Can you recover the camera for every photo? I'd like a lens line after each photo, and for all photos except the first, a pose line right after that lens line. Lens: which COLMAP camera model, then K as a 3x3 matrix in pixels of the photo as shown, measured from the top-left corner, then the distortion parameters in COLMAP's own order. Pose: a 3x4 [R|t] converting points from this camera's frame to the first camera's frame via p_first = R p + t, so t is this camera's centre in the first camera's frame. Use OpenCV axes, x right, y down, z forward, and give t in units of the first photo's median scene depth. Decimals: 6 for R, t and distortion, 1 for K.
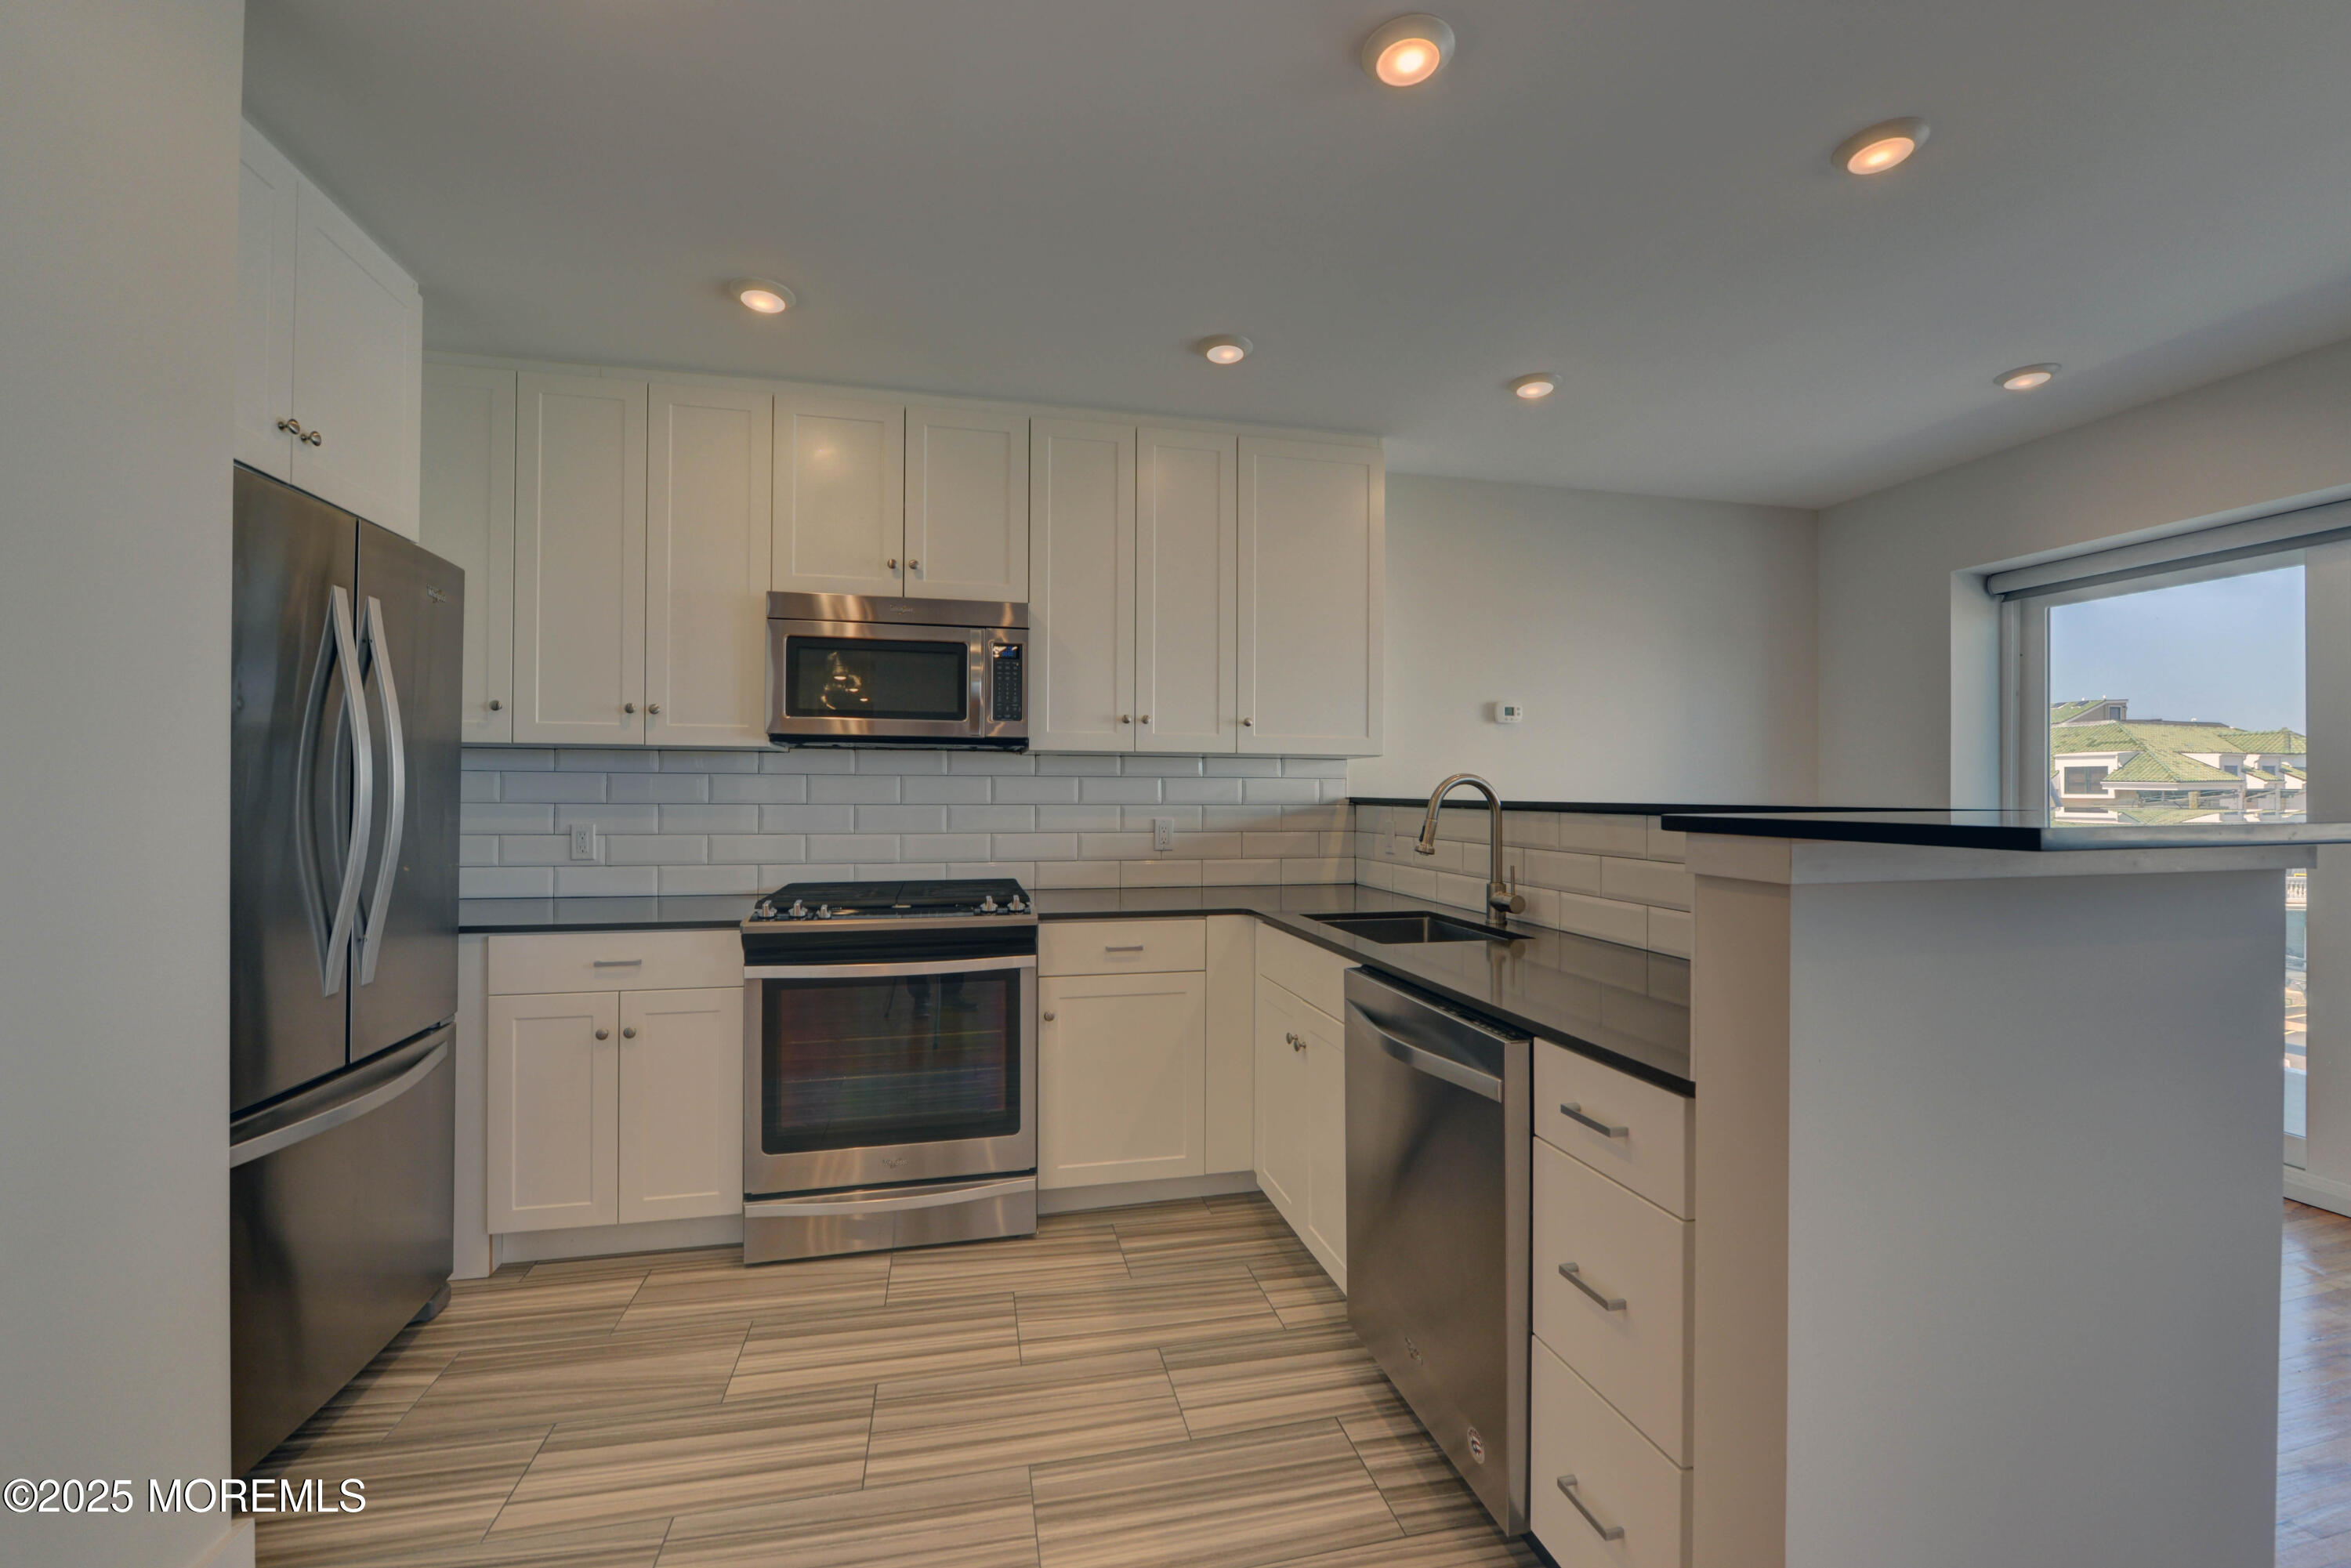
lens RADIAL K [[929.9, 0, 1167.7], [0, 929.9, 787.5], [0, 0, 1]] dist [-0.009522, -0.000543]
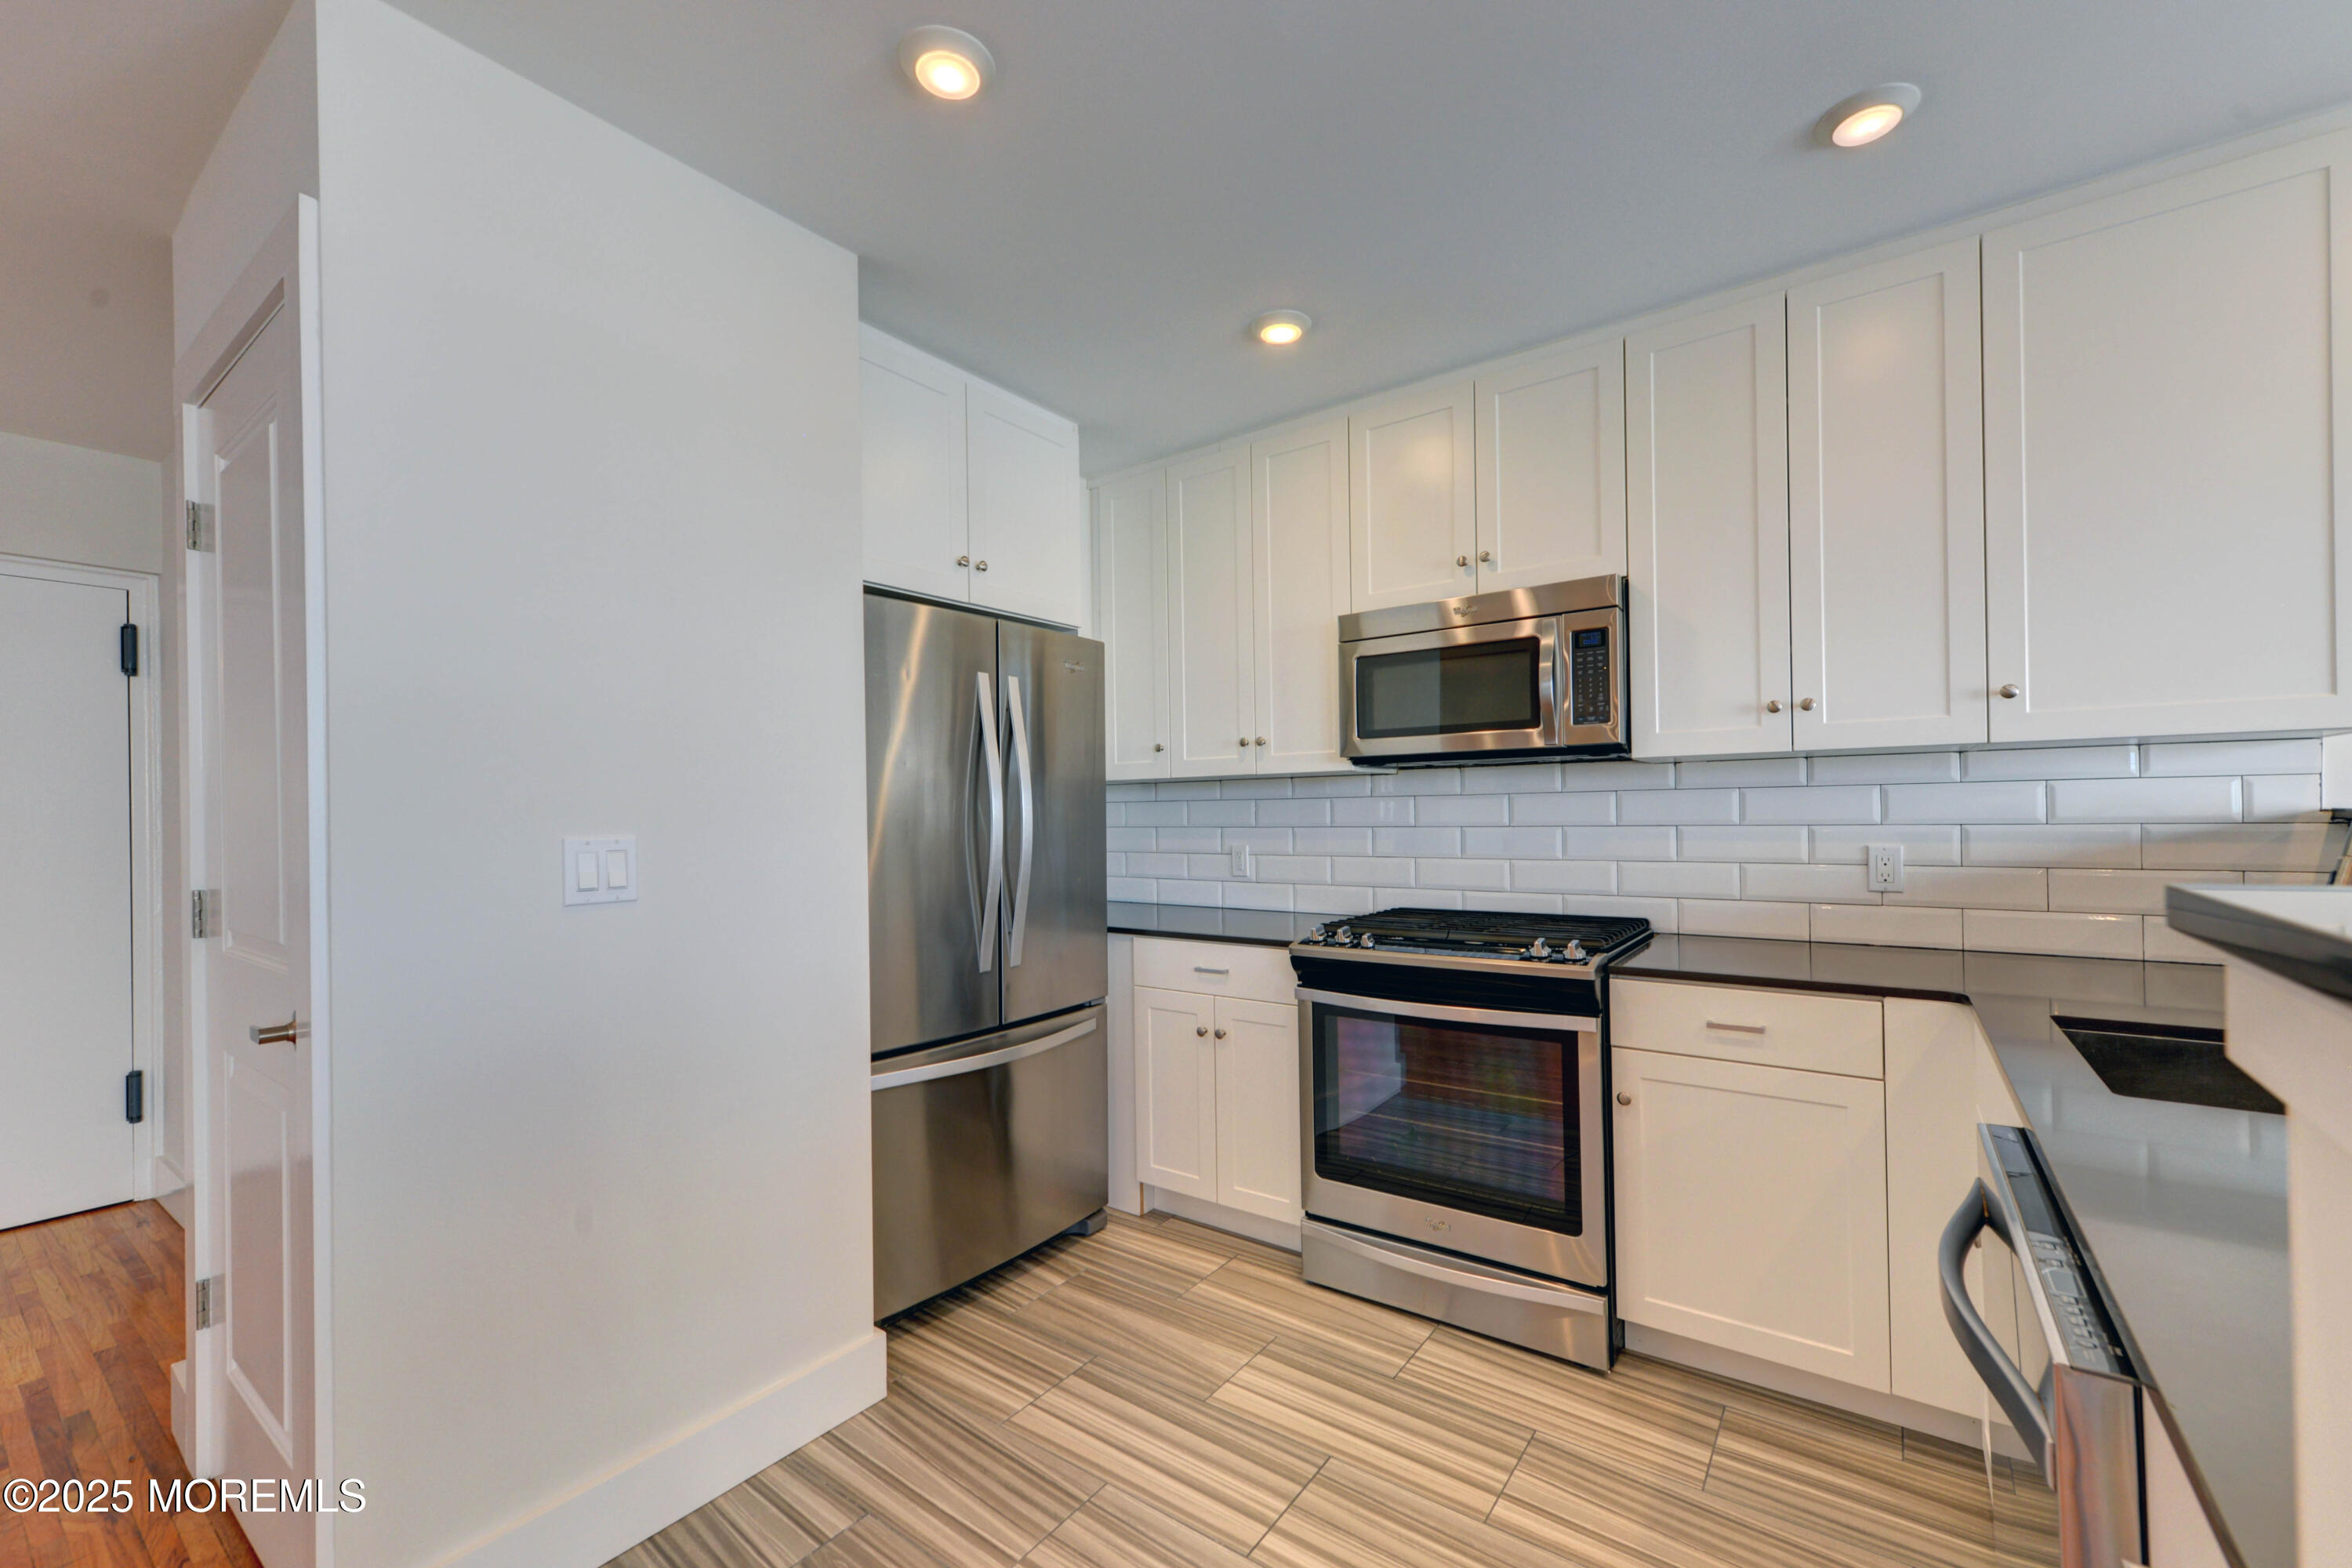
lens RADIAL K [[950.6, 0, 1190.7], [0, 950.6, 808.8], [0, 0, 1]] dist [0.005431, 0.000151]
pose [[0.659119, -0.017388, -0.751838, 0.234465], [0.022694, 0.999737, -0.003226, -0.003156], [0.751696, -0.014936, 0.659340, 0.199857]]
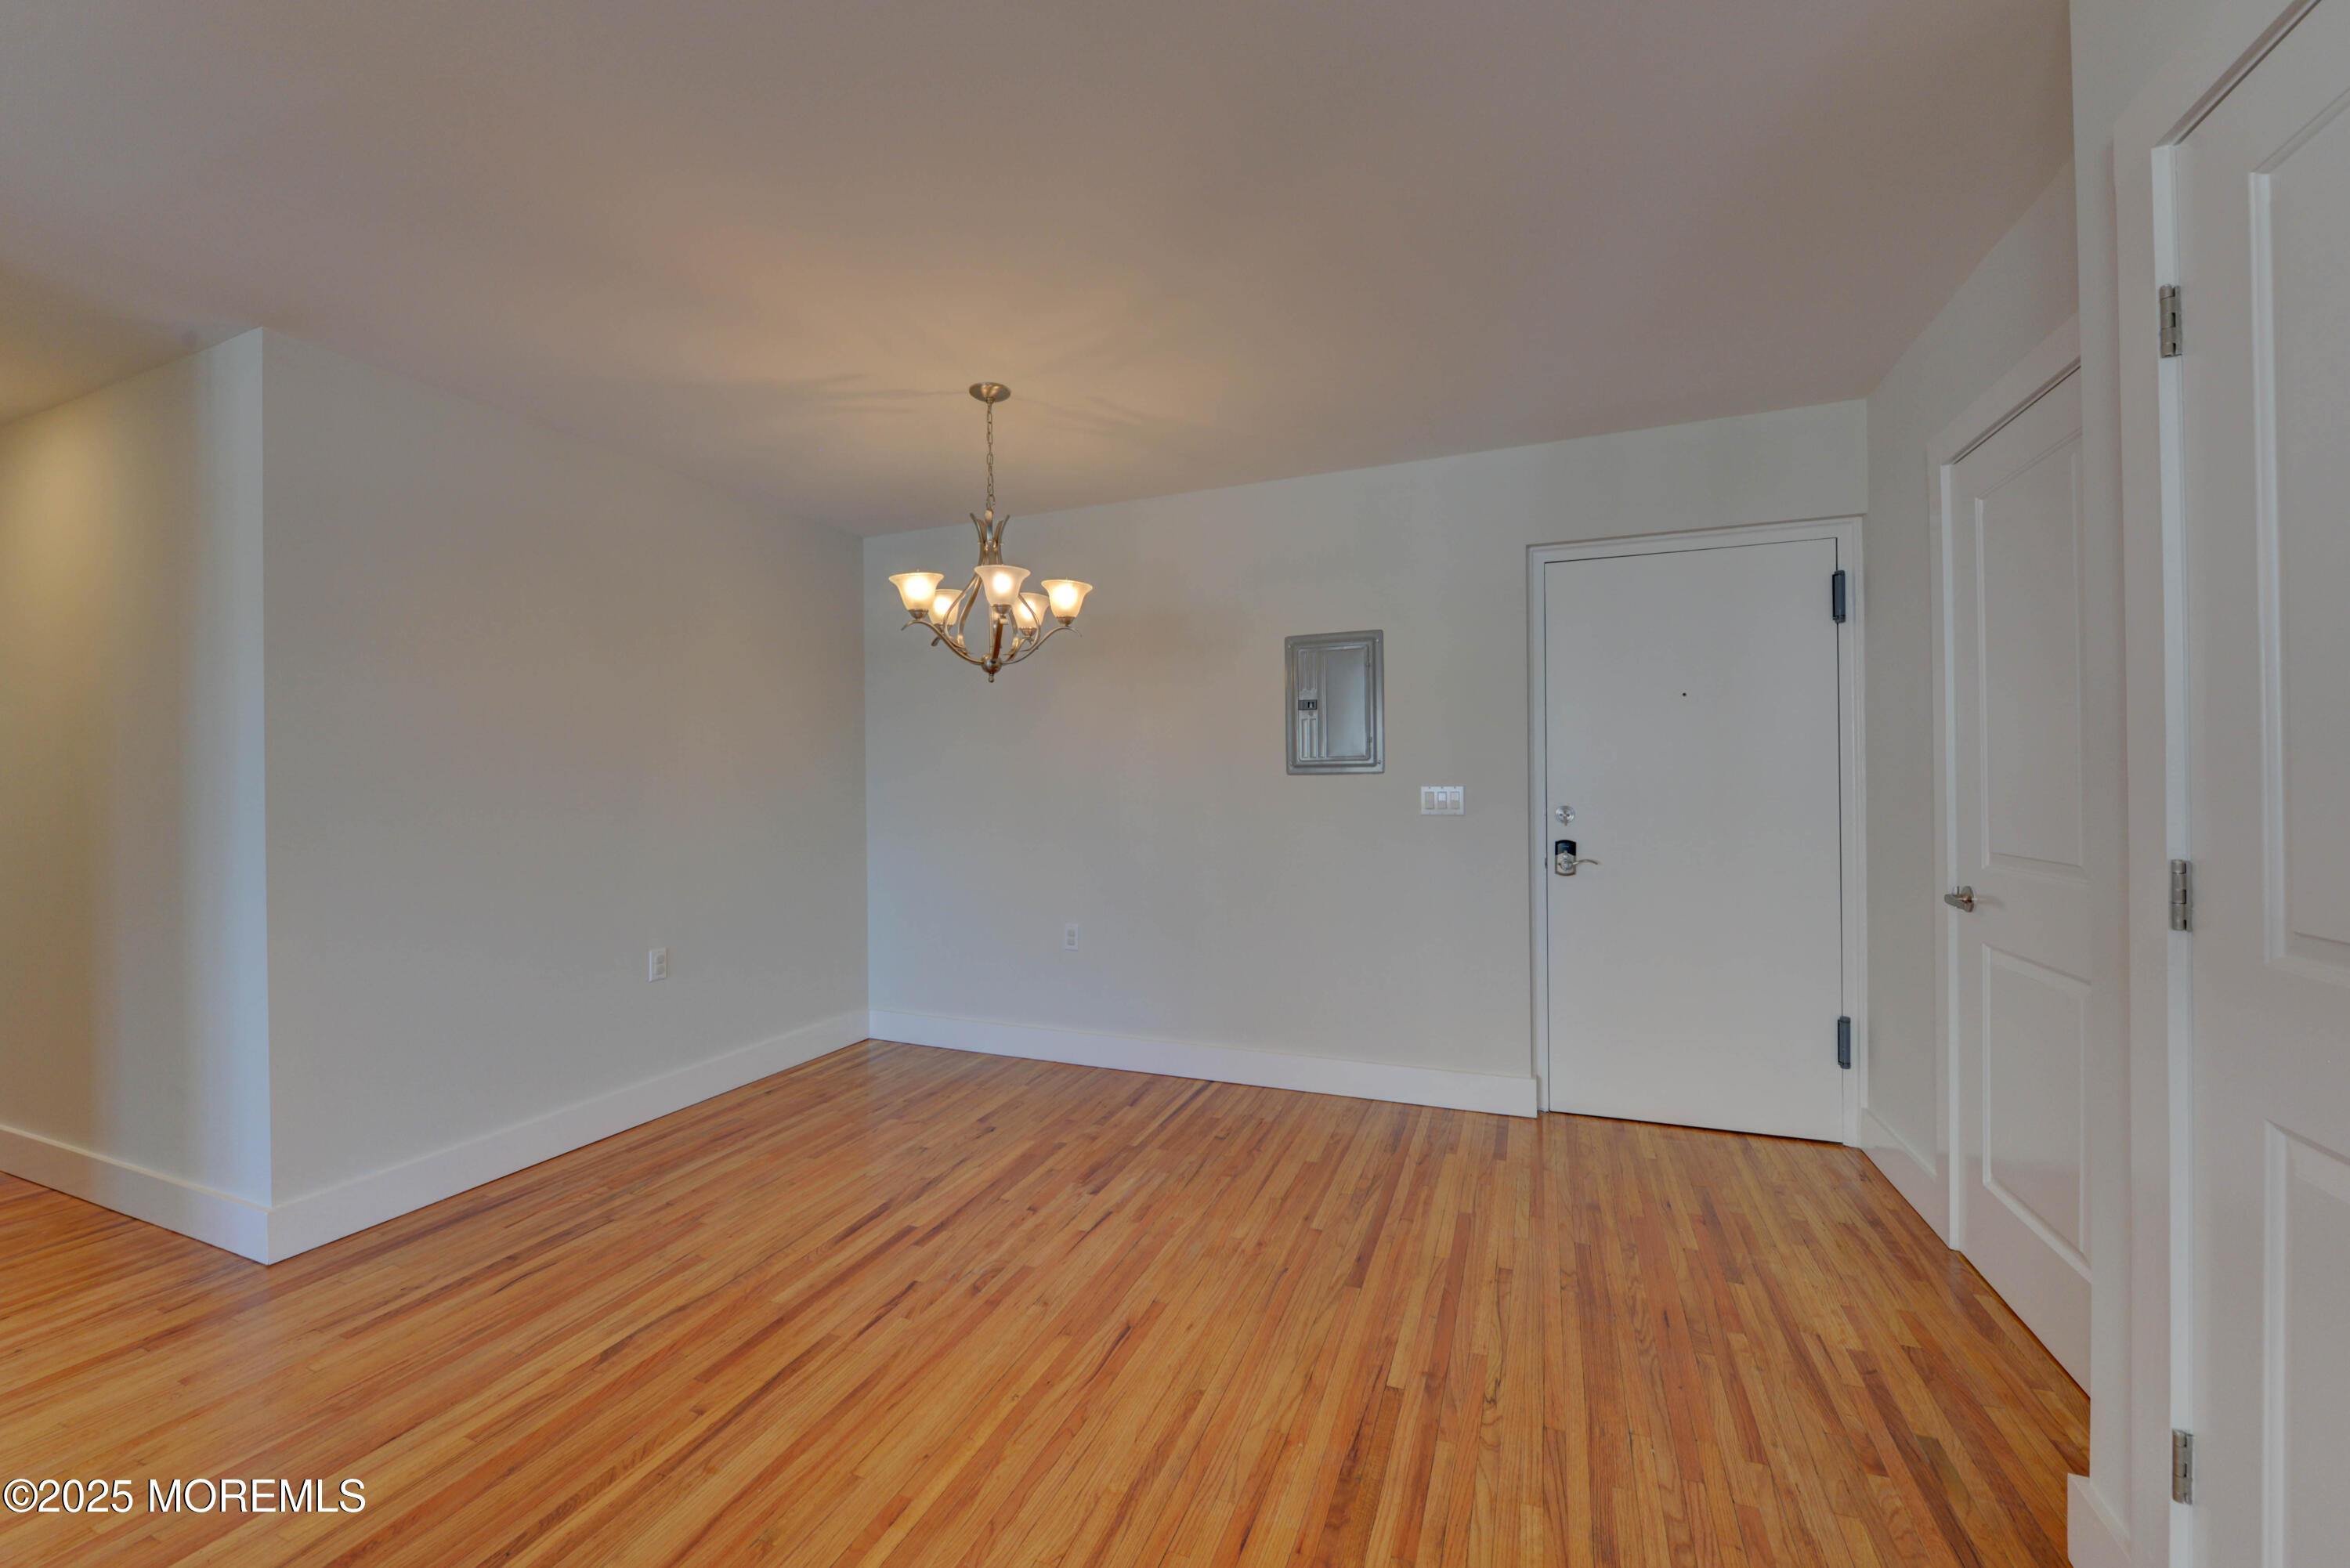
lens RADIAL K [[929.5, 0, 1167.2], [0, 929.5, 787.5], [0, 0, 1]] dist [-0.009522, -0.000543]
pose [[-0.576806, 0.003501, -0.816874, -0.103878], [0.014635, 0.999875, -0.006049, -0.002851], [0.816750, -0.015444, -0.576785, -0.027803]]
